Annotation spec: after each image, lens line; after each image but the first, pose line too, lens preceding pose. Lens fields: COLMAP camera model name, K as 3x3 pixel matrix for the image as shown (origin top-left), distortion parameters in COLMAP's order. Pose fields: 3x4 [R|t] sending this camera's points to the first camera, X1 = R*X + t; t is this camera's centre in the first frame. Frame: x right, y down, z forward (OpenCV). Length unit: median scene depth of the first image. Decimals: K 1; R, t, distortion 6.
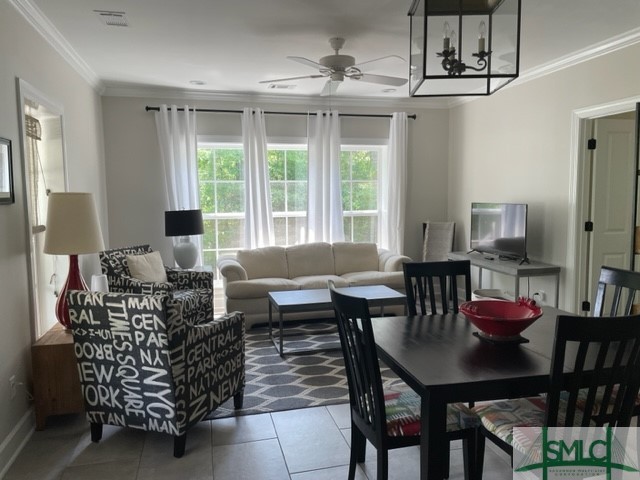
lens RADIAL K [[482.6, 0, 321.8], [0, 482.6, 239.1], [0, 0, 1]] dist [0.090520, -0.118530]
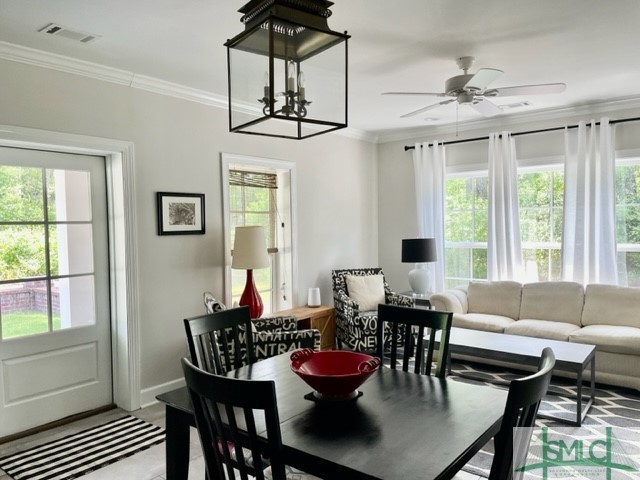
lens RADIAL K [[482.6, 0, 321.8], [0, 482.6, 239.1], [0, 0, 1]] dist [0.090520, -0.118530]
pose [[0.607905, 0.025114, -0.793613, 0.681257], [-0.062552, 0.997908, -0.016335, -0.043218], [0.791542, 0.059572, 0.608204, 0.277456]]
